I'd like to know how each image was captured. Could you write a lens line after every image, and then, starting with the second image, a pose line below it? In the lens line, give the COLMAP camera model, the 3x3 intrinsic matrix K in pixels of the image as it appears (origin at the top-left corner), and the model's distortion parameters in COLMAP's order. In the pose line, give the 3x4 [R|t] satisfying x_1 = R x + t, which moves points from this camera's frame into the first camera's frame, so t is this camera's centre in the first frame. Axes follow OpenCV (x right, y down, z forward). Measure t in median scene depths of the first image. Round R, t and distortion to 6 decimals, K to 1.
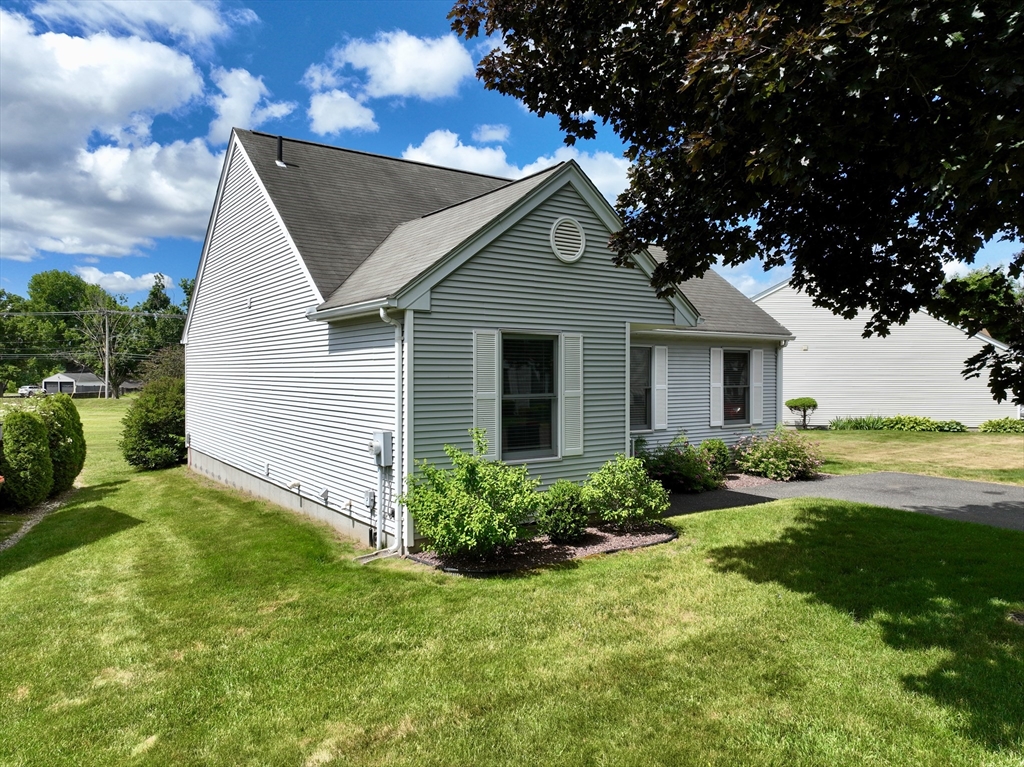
lens RADIAL K [[720.4, 0, 512.4], [0, 720.4, 377.8], [0, 0, 1]] dist [0.002830, 0.000720]
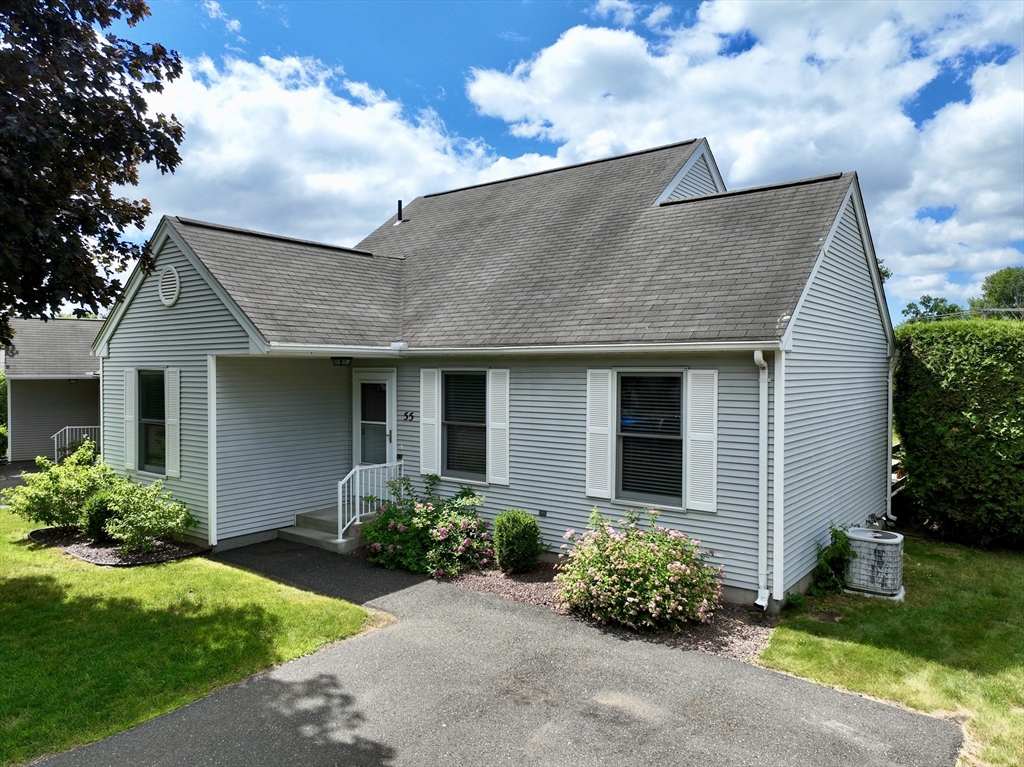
lens RADIAL K [[720.4, 0, 514.8], [0, 720.4, 383.9], [0, 0, 1]] dist [0.002830, 0.000720]
pose [[0.304039, 0.016006, -0.952525, 0.882473], [-0.008761, 0.999864, 0.014005, -0.038563], [0.952619, 0.004087, 0.304138, 0.780084]]
